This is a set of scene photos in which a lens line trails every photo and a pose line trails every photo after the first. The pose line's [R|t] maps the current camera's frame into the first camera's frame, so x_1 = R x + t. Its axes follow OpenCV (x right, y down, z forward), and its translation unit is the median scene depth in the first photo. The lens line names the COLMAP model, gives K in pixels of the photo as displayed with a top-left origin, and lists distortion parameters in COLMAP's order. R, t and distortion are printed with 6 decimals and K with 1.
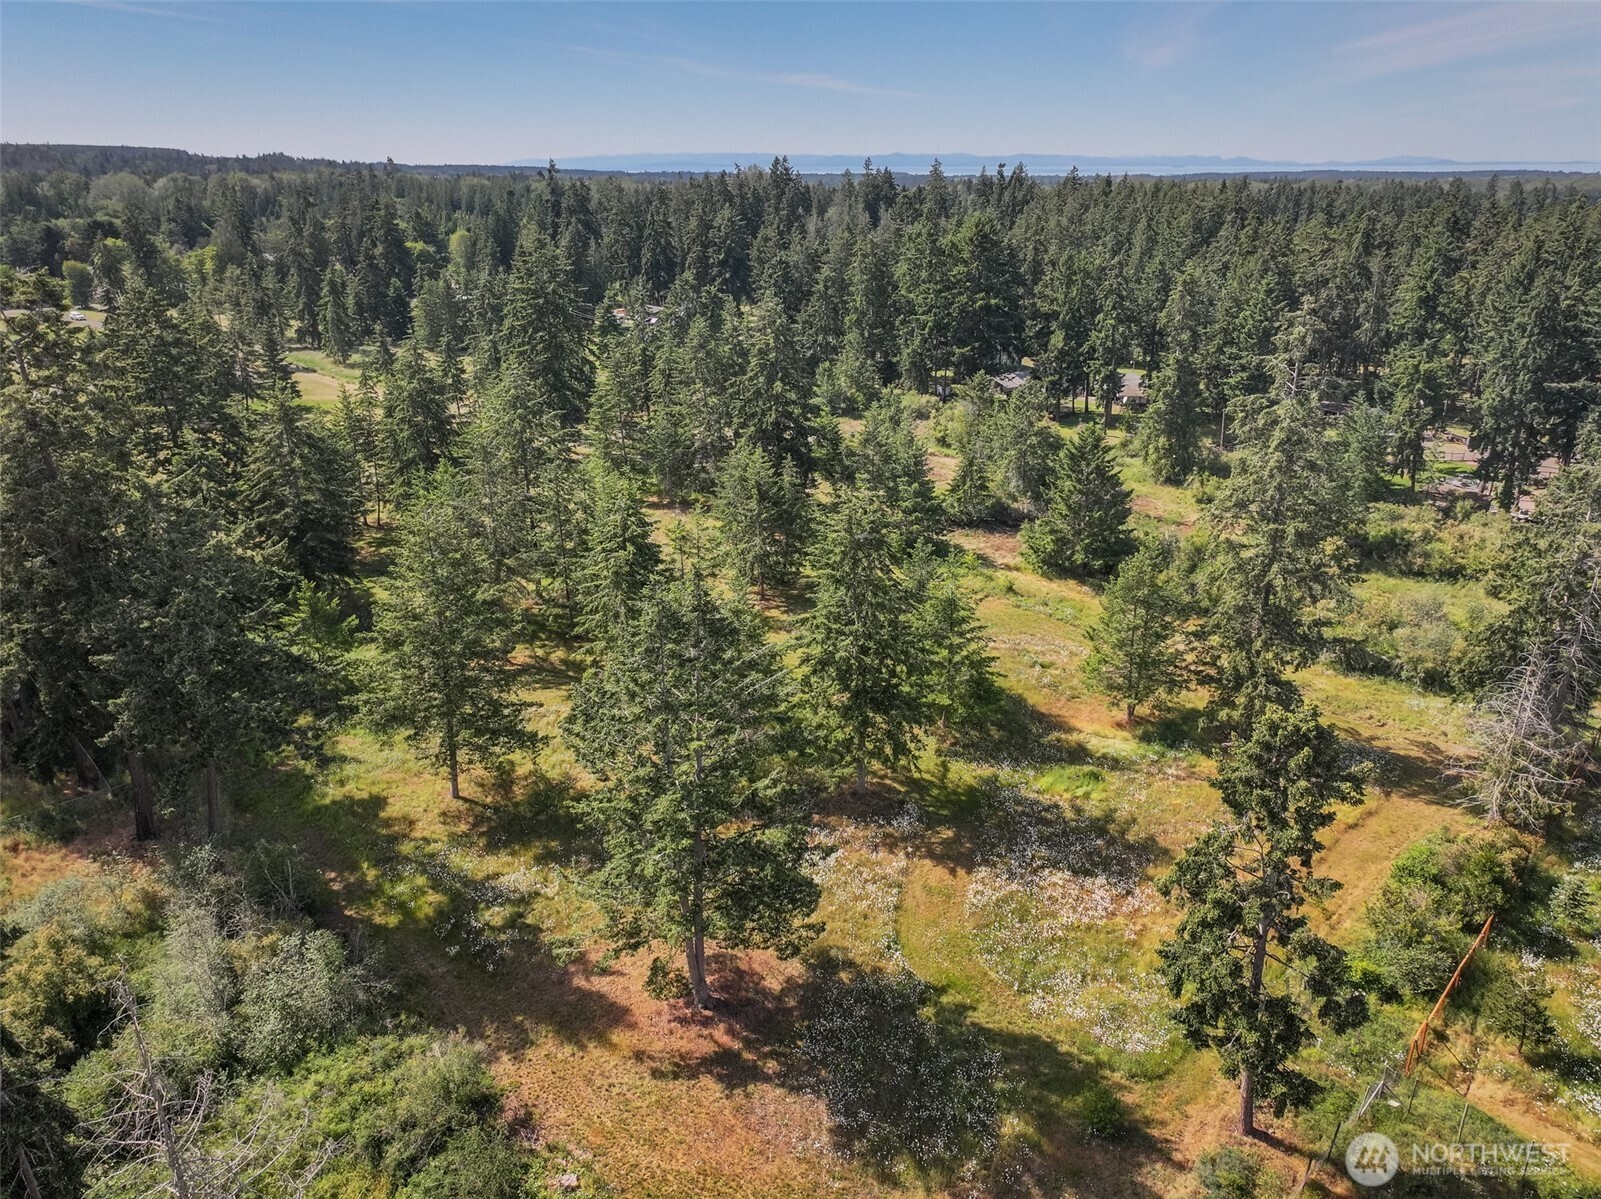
lens RADIAL K [[1121.4, 0, 796.0], [0, 1121.4, 594.6], [0, 0, 1]] dist [-0.006207, 0.024642]
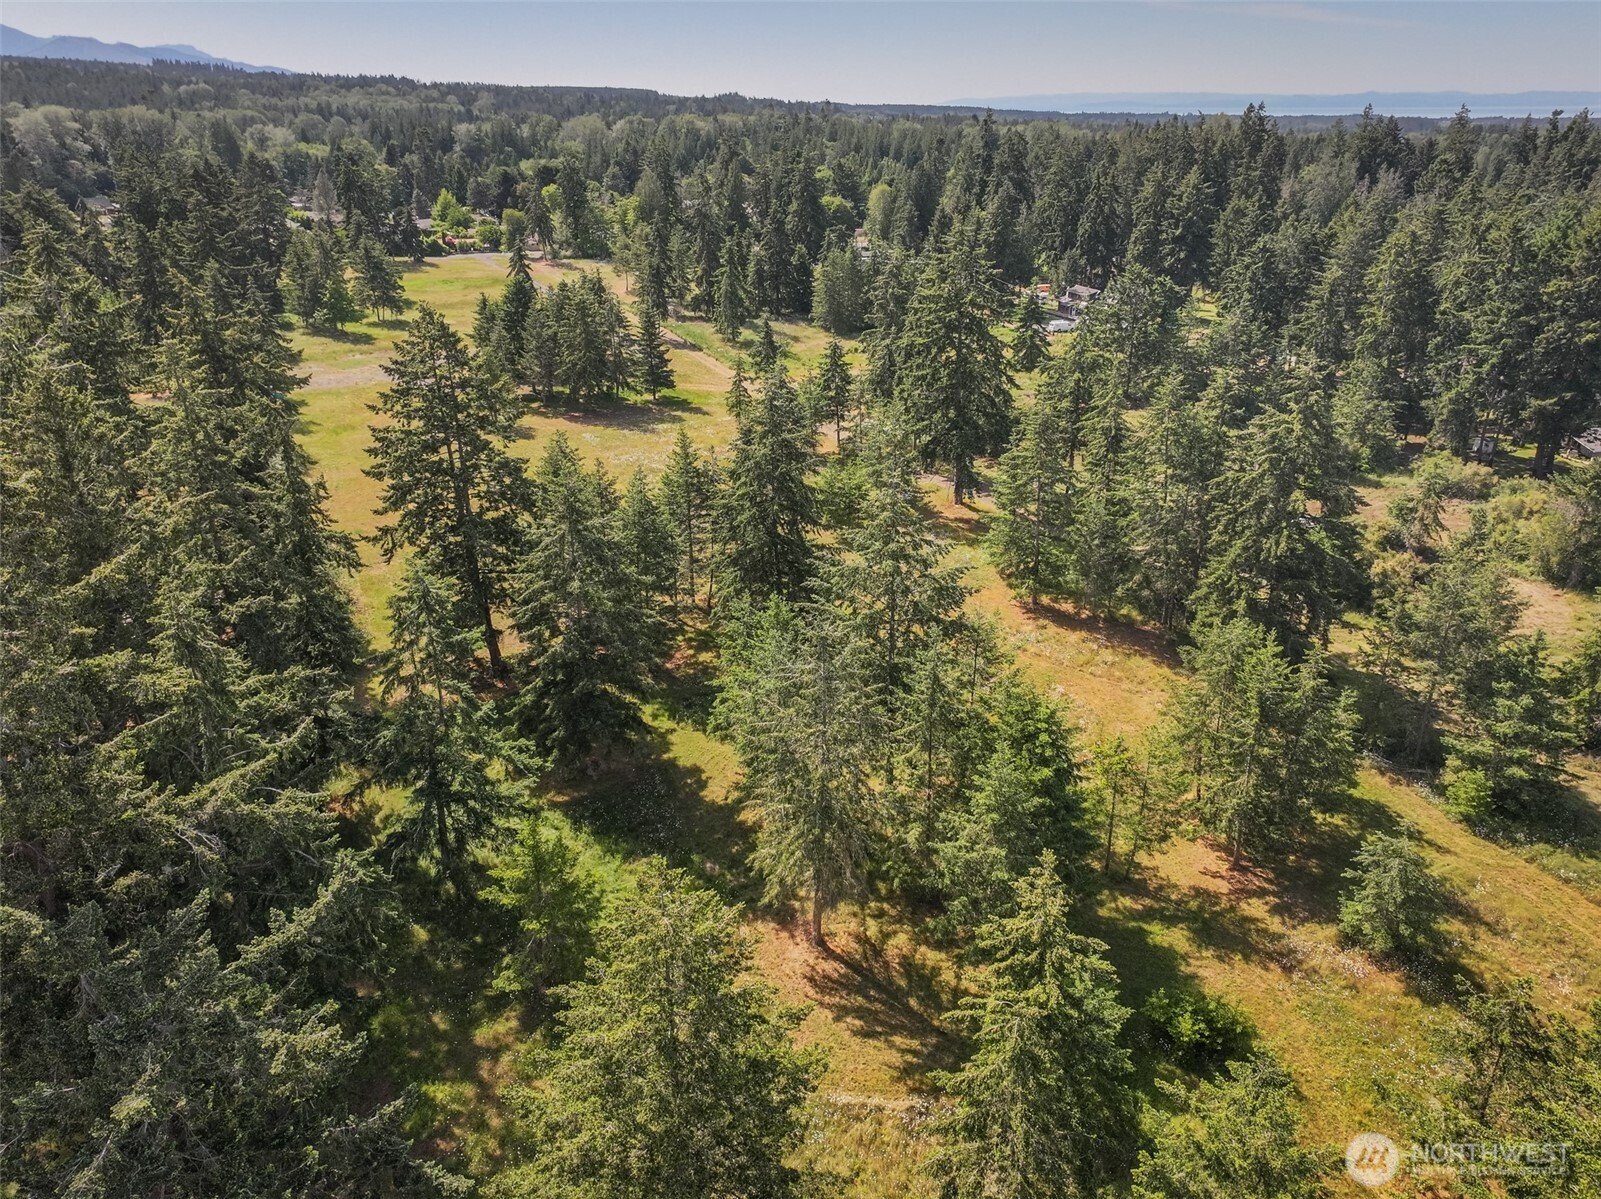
lens RADIAL K [[1121.4, 0, 798.8], [0, 1121.4, 602.0], [0, 0, 1]] dist [-0.006207, 0.024642]
pose [[0.938298, 0.144351, -0.314261, -0.033213], [-0.128054, 0.989149, 0.072017, -0.062222], [0.321247, -0.027331, 0.946601, 0.136283]]
